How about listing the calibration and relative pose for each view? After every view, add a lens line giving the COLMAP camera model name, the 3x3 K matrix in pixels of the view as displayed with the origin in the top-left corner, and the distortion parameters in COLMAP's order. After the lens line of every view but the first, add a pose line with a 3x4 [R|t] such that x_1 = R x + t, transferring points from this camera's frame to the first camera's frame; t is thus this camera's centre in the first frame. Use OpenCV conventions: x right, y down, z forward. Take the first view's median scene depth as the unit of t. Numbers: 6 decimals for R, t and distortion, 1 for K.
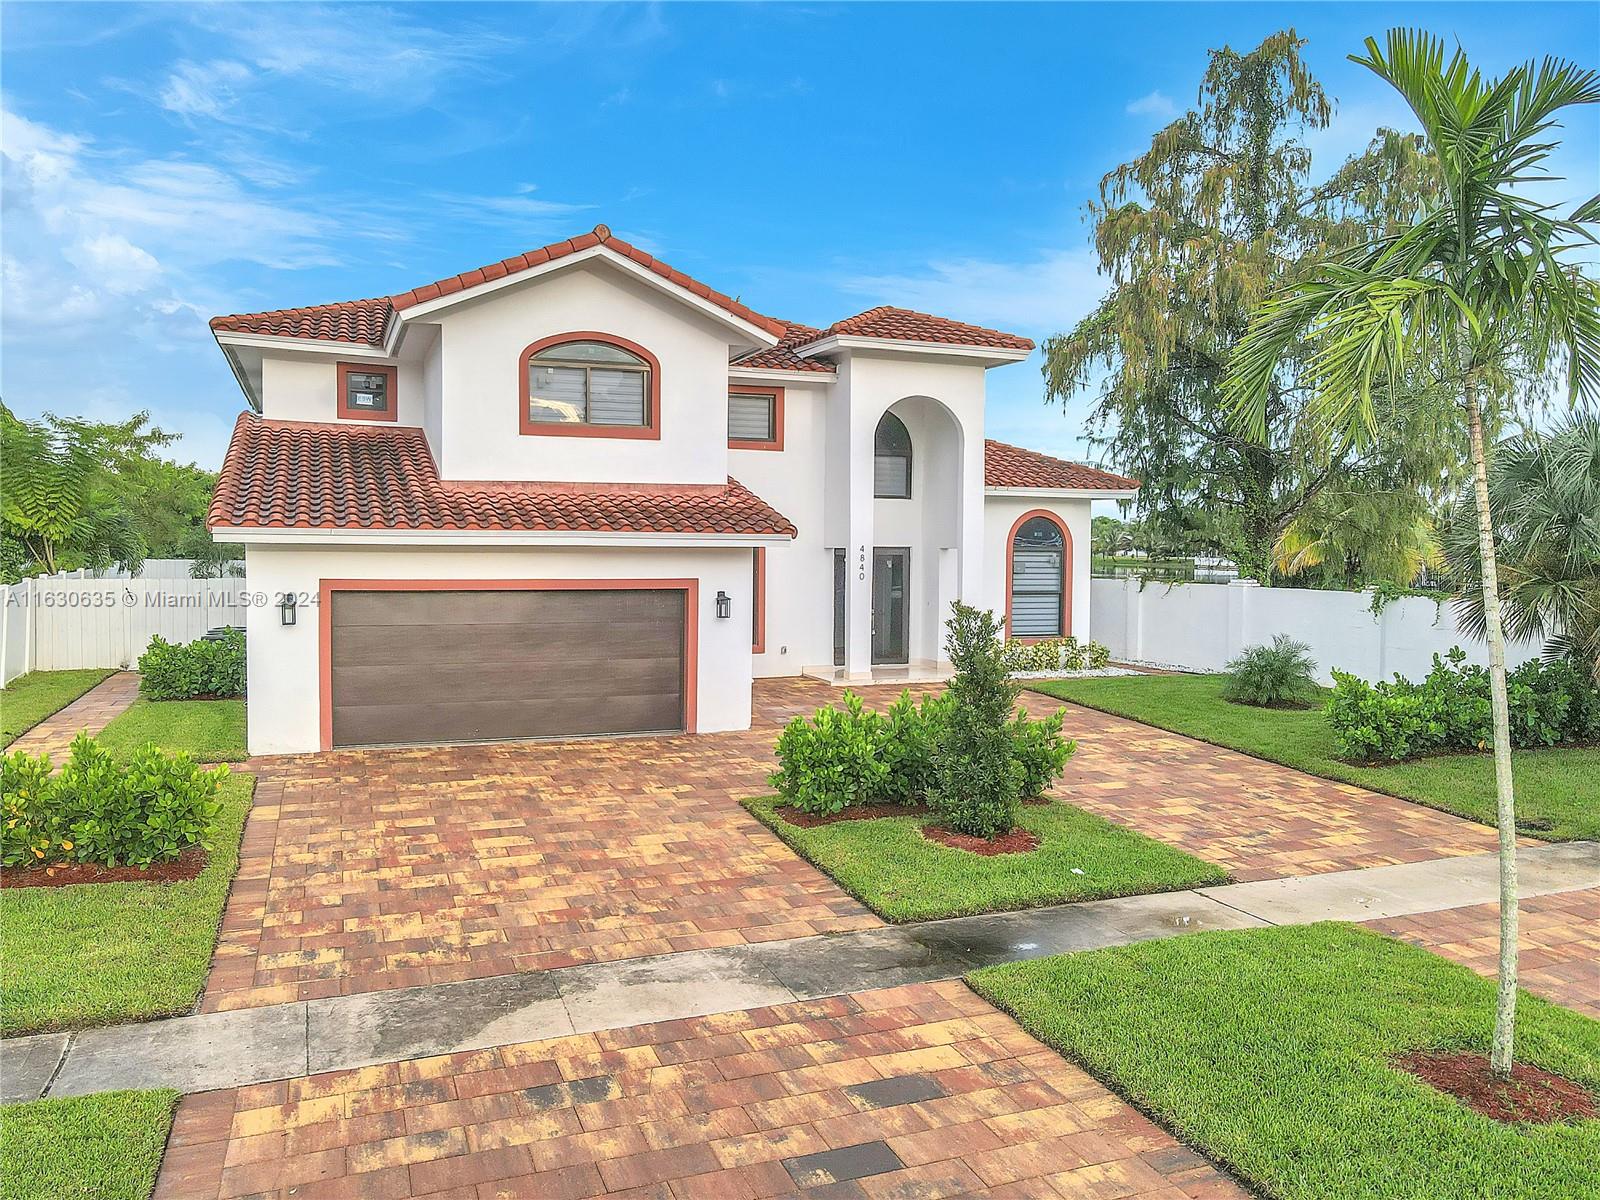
lens RADIAL K [[1171.9, 0, 796.2], [0, 1171.9, 584.6], [0, 0, 1]] dist [0.000549, 0.008083]
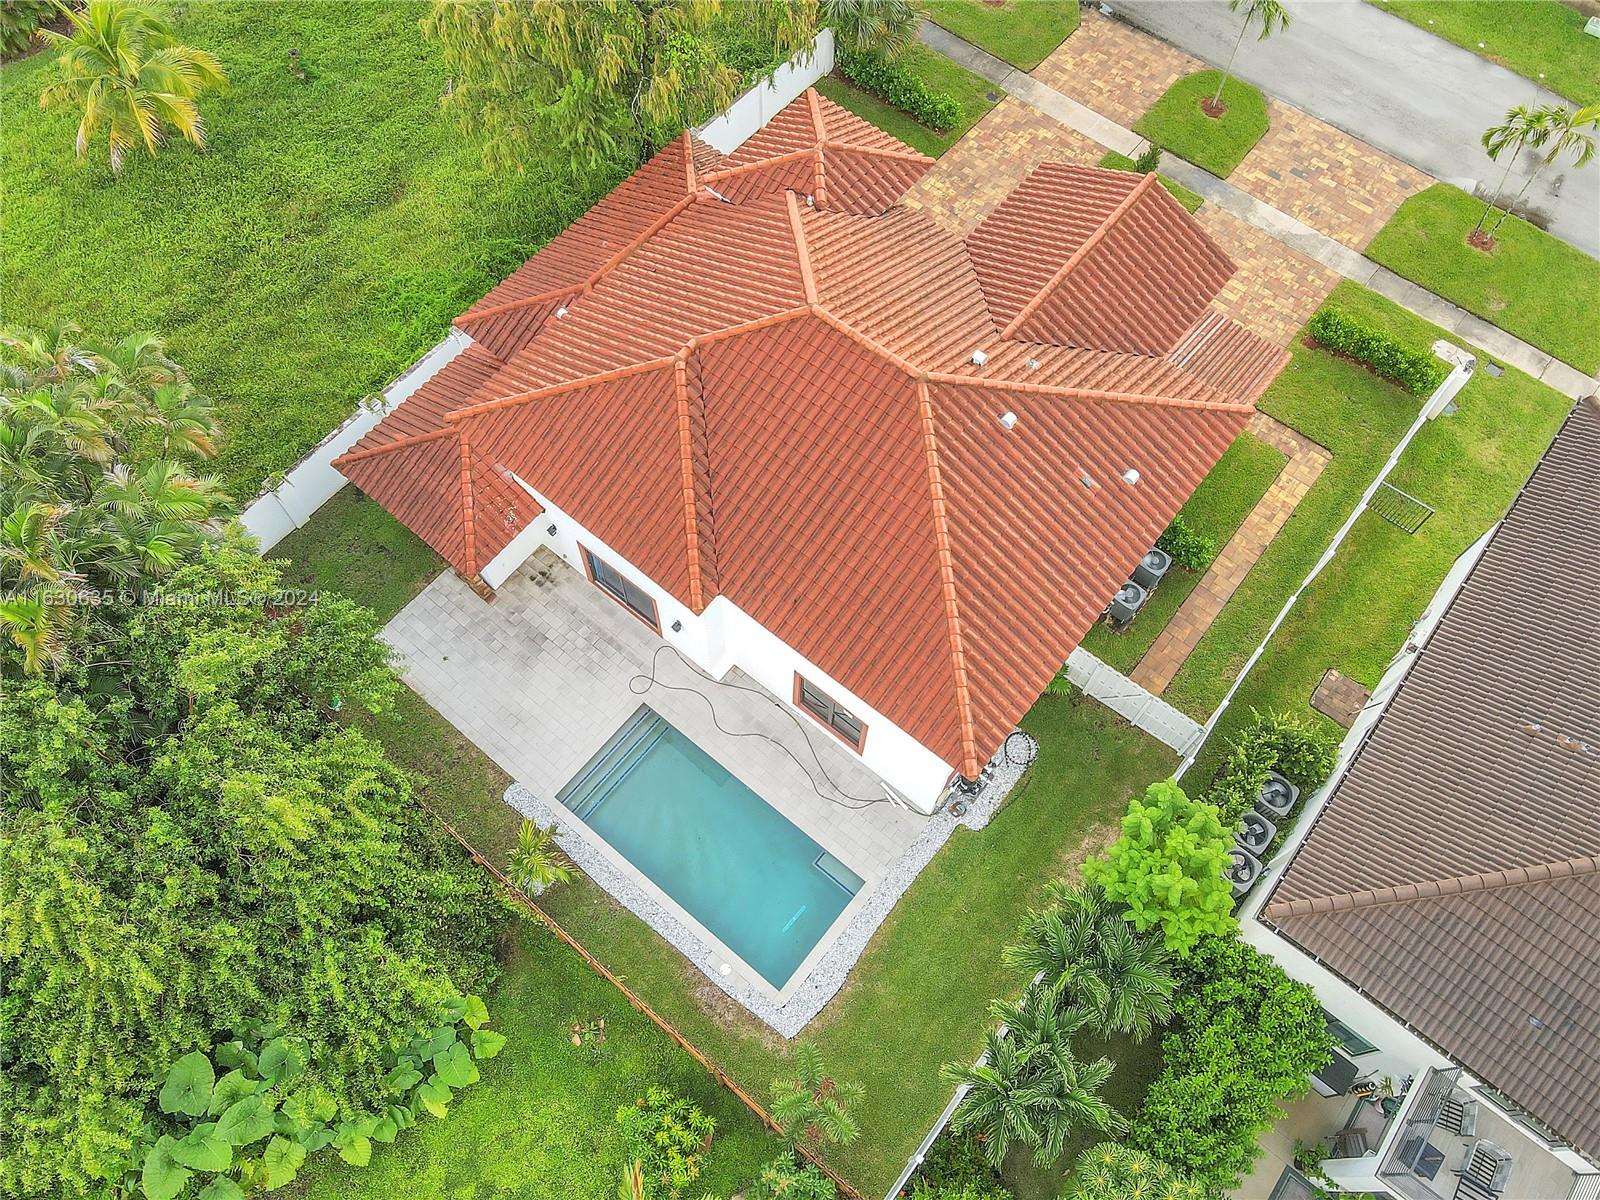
lens RADIAL K [[1171.9, 0, 782.6], [0, 1171.9, 585.5], [0, 0, 1]] dist [0.000549, 0.008083]
pose [[-0.482477, -0.785808, 0.386938, -1.028986], [0.018269, 0.432632, 0.901385, -1.580807], [-0.875718, 0.441967, -0.194379, 2.057823]]
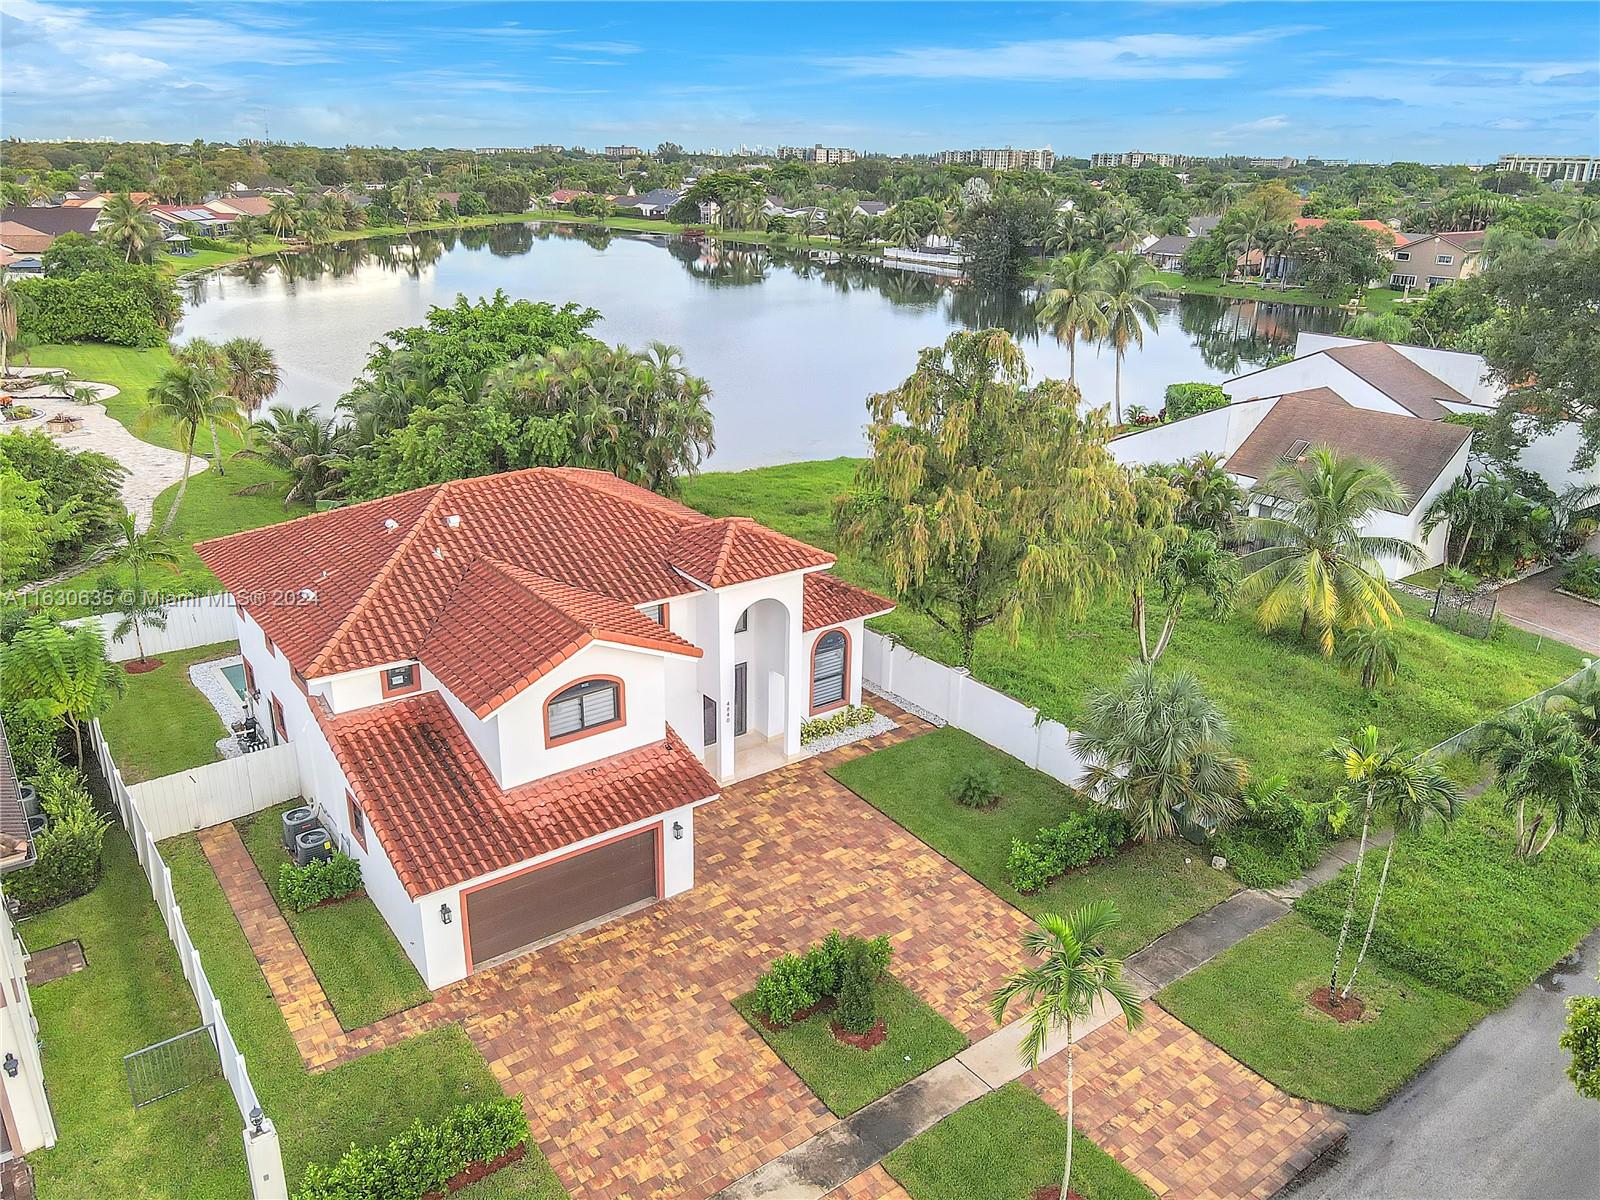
lens RADIAL K [[1171.9, 0, 796.2], [0, 1171.9, 588.8], [0, 0, 1]] dist [0.000549, 0.008083]
pose [[0.965190, -0.080331, 0.248906, -0.287950], [-0.002907, 0.948311, 0.317328, -0.838075], [-0.261532, -0.307006, 0.915067, -0.461875]]
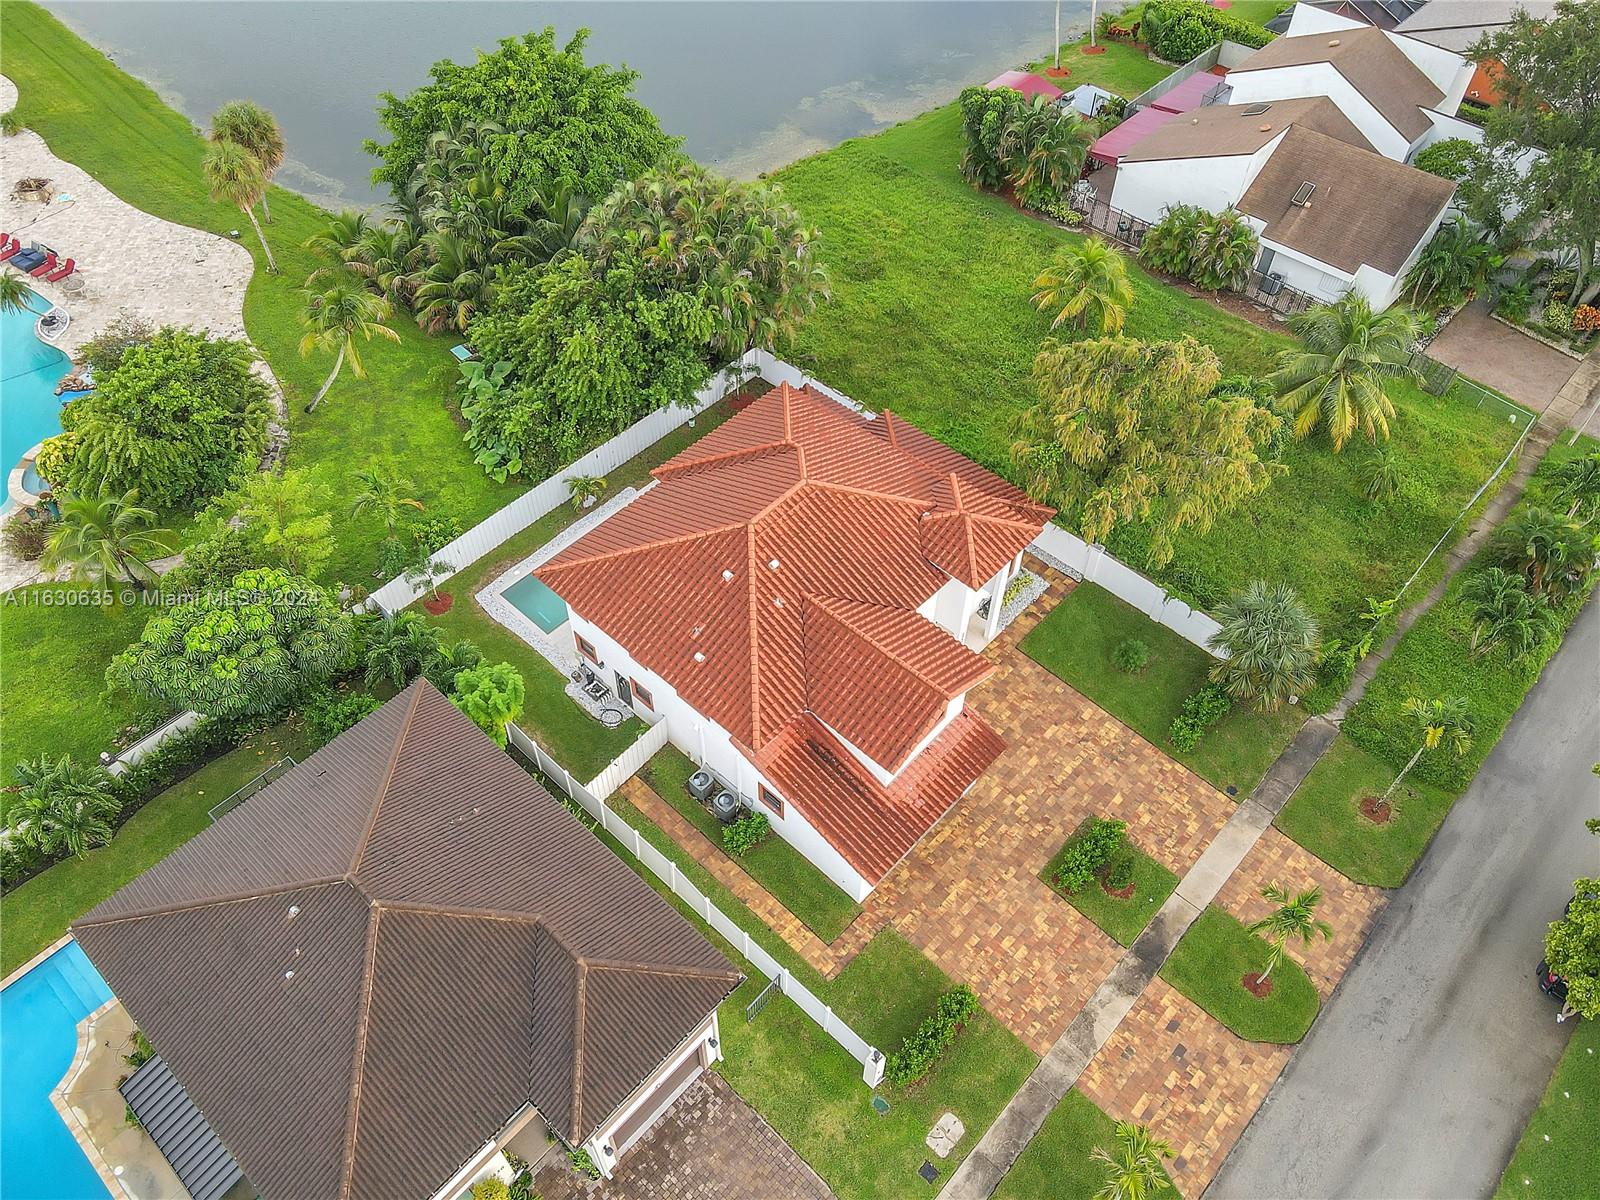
lens RADIAL K [[1171.9, 0, 800.6], [0, 1171.9, 584.2], [0, 0, 1]] dist [0.000549, 0.008083]
pose [[0.901523, -0.325566, 0.285067, -0.993031], [0.007609, 0.670586, 0.741793, -2.112155], [-0.432665, -0.666574, 0.607026, -0.099765]]
